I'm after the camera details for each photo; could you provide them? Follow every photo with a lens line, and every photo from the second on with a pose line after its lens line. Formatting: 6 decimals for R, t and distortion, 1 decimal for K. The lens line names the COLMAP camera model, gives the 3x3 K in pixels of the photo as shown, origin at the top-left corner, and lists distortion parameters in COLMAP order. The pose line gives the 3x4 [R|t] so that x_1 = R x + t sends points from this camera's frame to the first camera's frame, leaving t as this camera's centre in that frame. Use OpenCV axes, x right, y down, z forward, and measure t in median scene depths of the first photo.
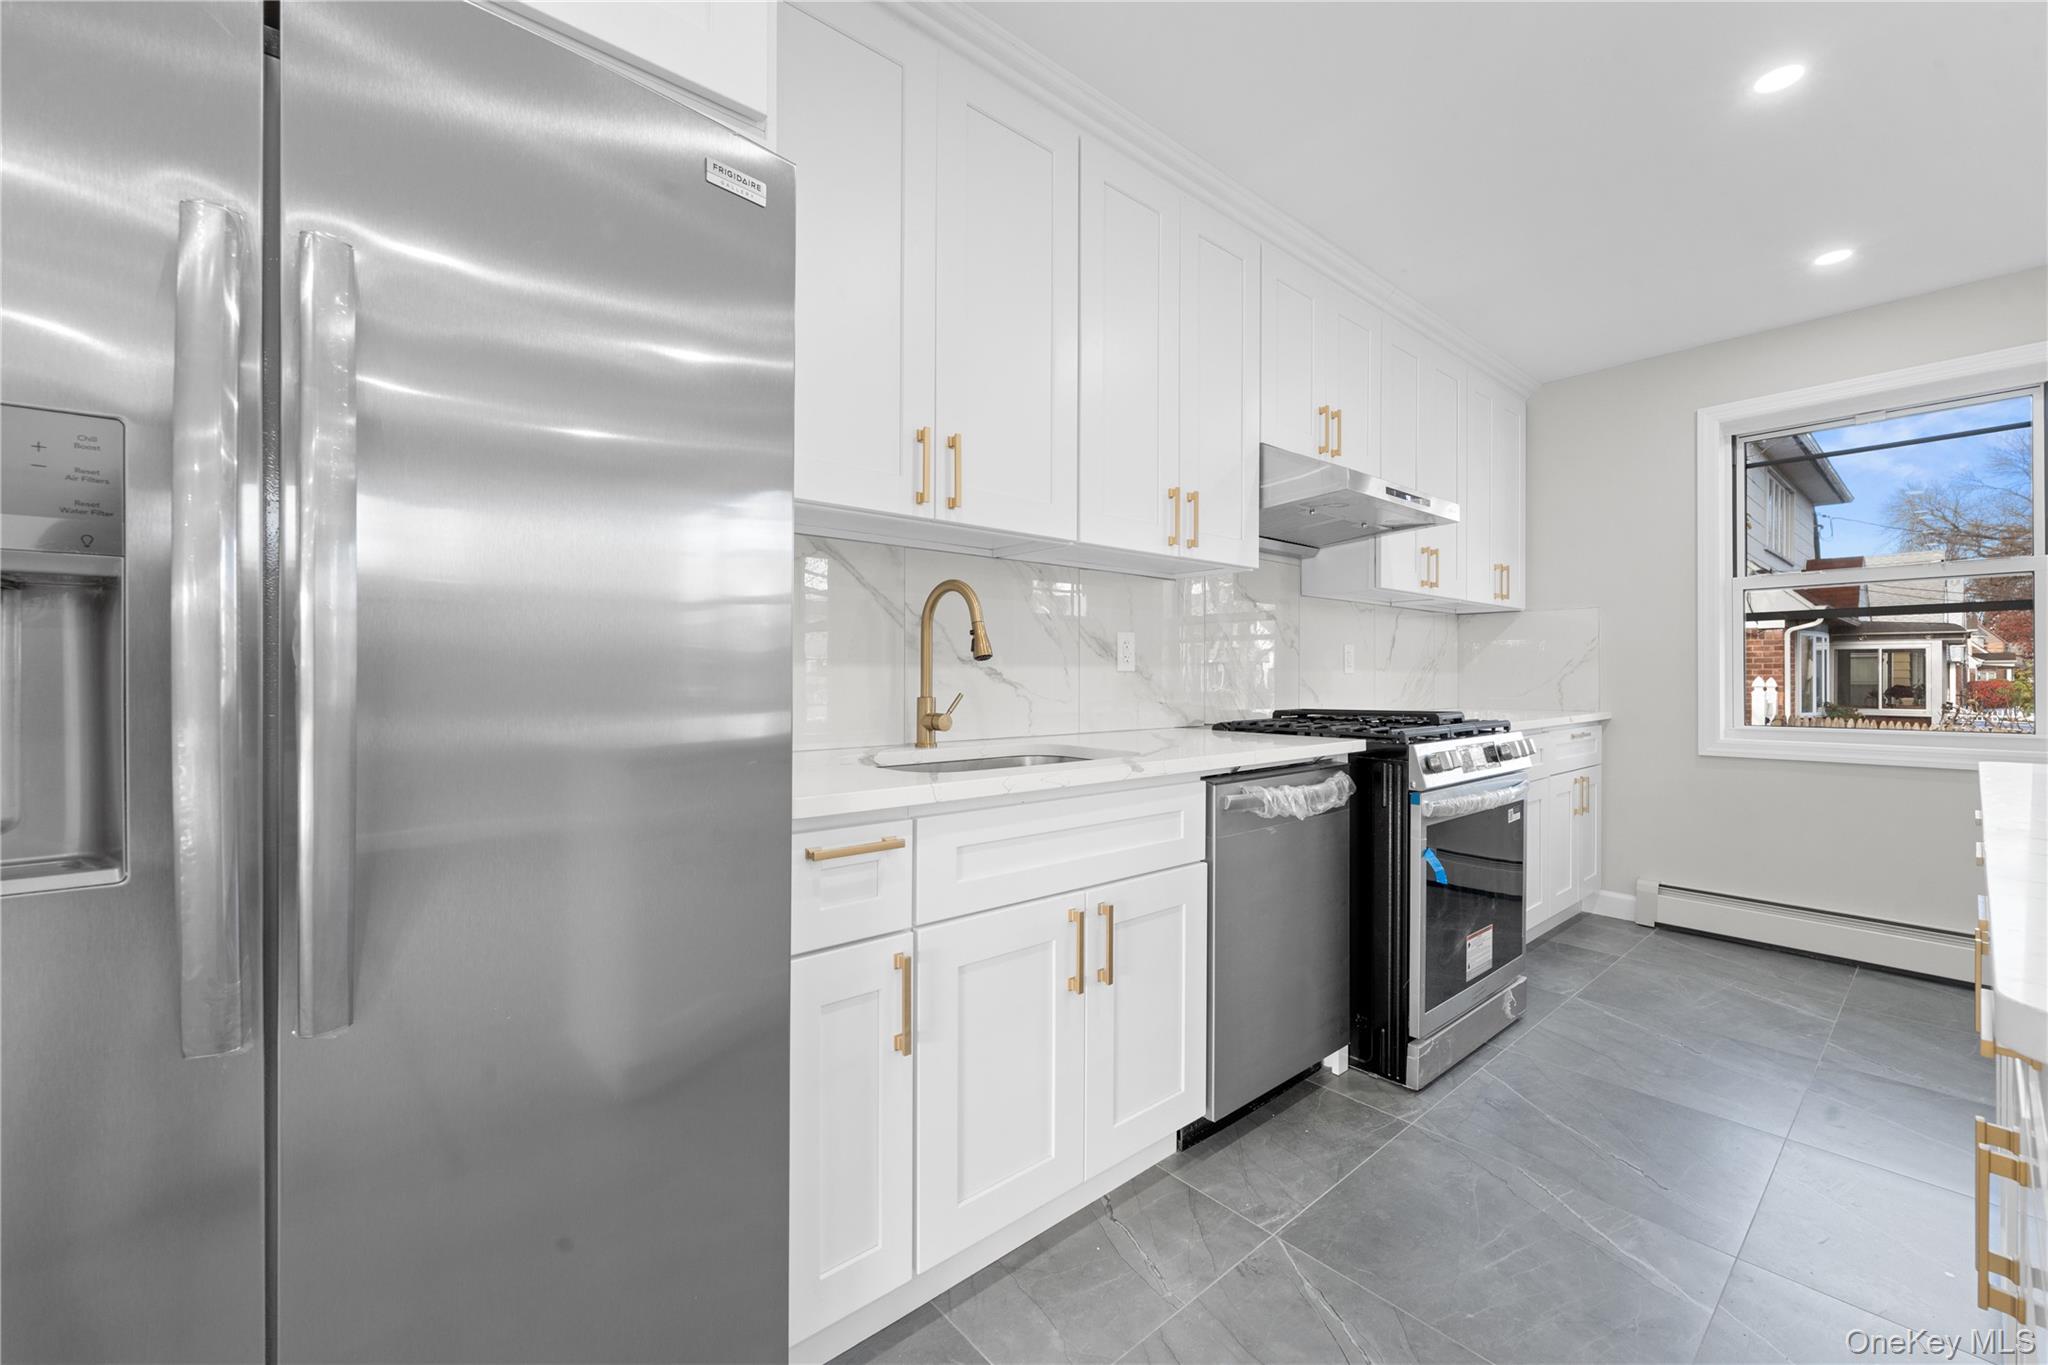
lens RADIAL K [[830.2, 0, 1014.7], [0, 830.2, 678.3], [0, 0, 1]] dist [-0.000113, -0.001350]
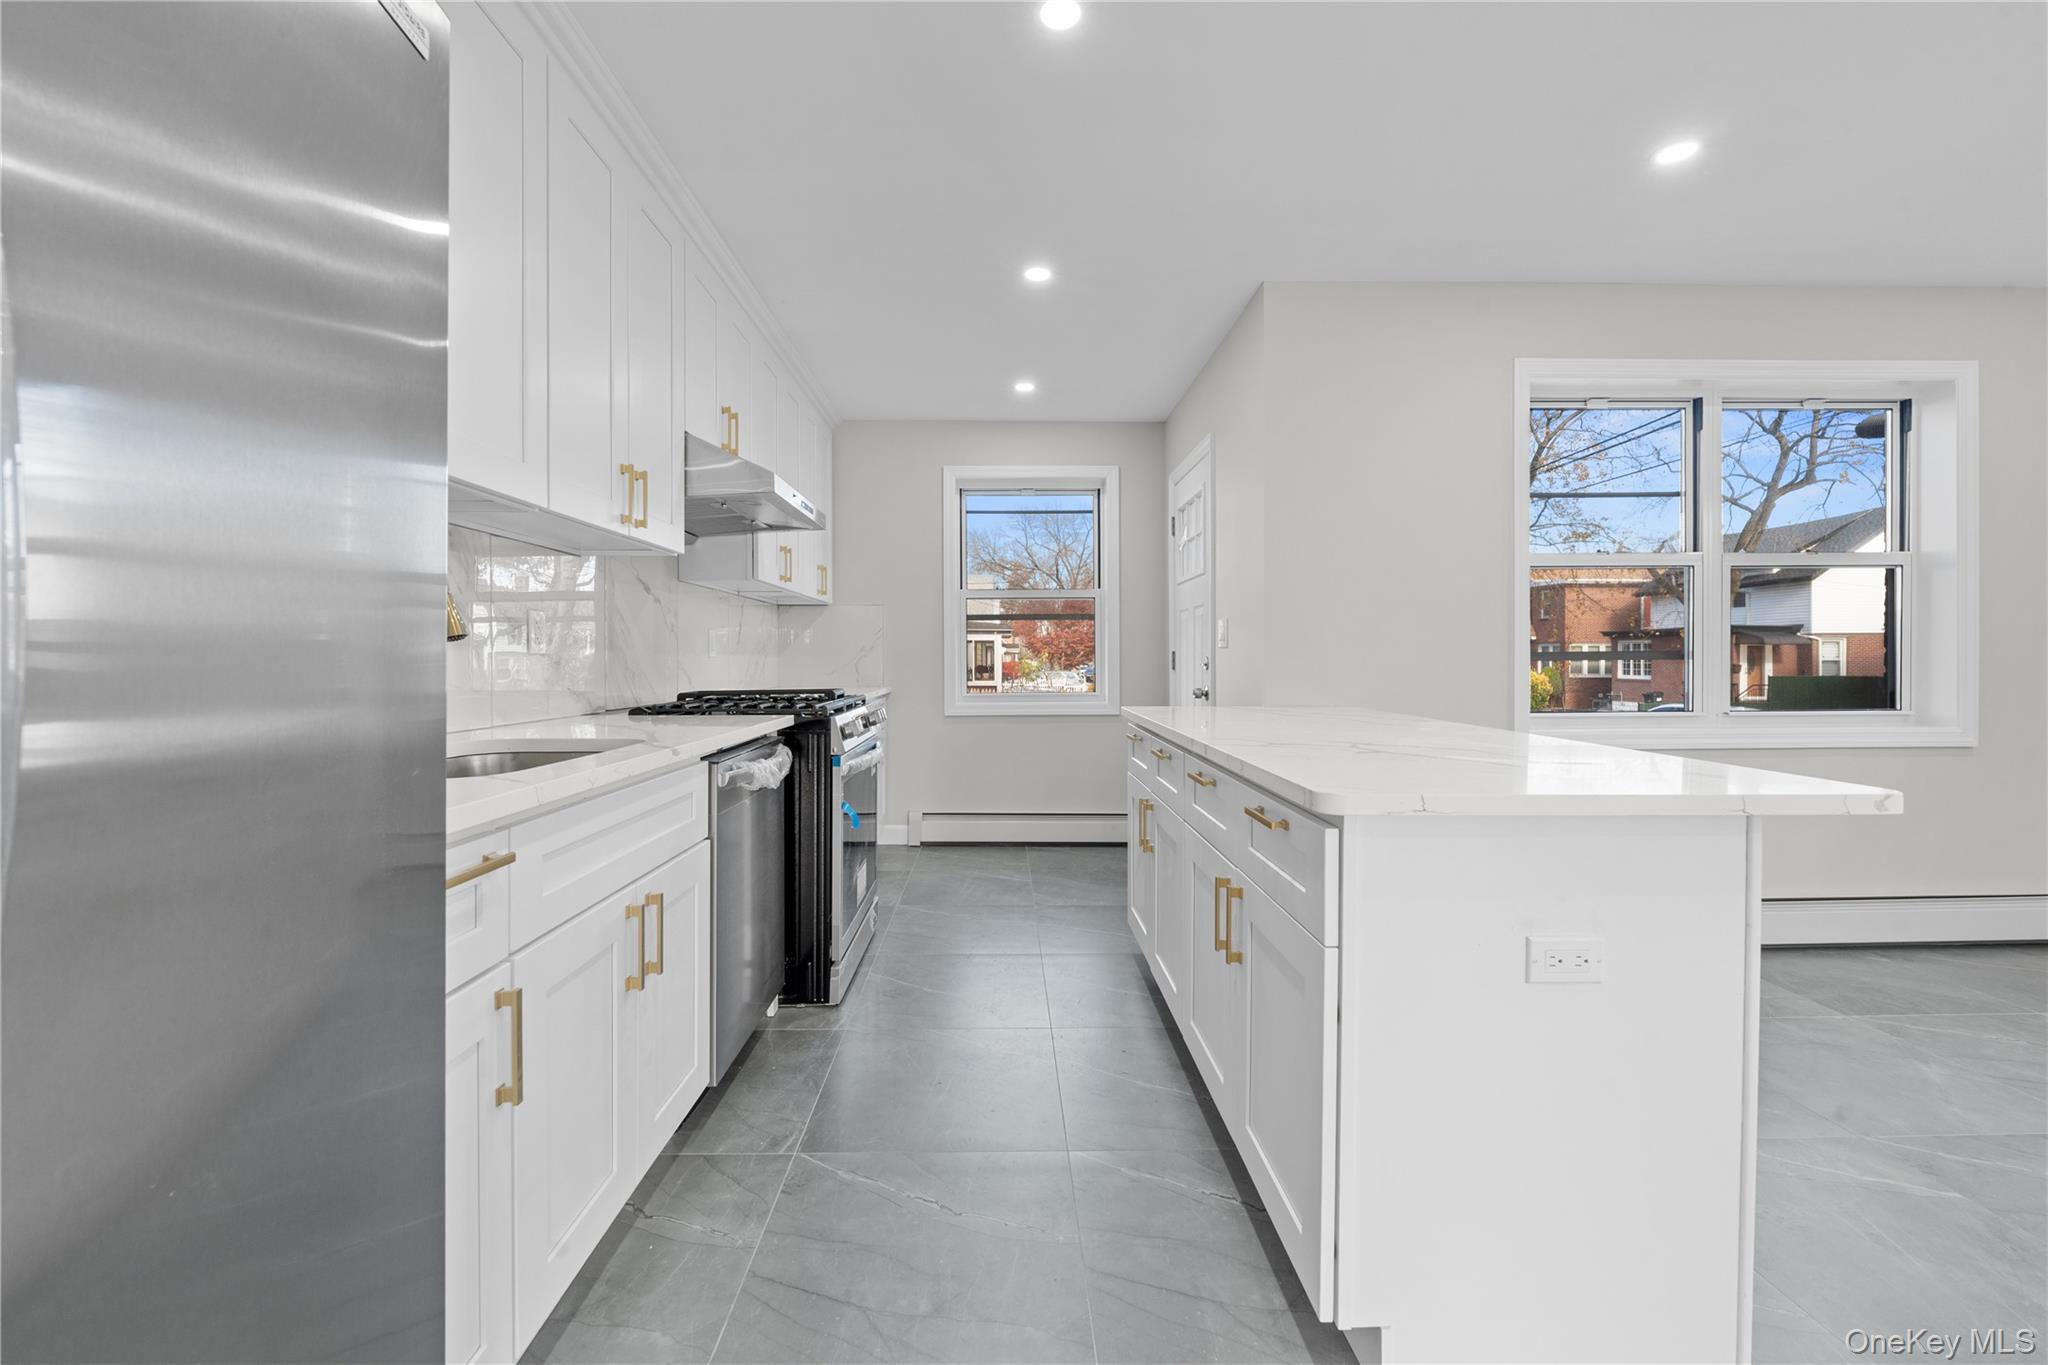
lens RADIAL K [[830.2, 0, 1033.1], [0, 830.2, 667.4], [0, 0, 1]] dist [-0.000113, -0.001350]
pose [[0.622551, -0.009350, 0.782523, -0.264919], [0.004024, 0.999954, 0.008747, 0.000130], [-0.782569, -0.002296, 0.622560, 0.031728]]
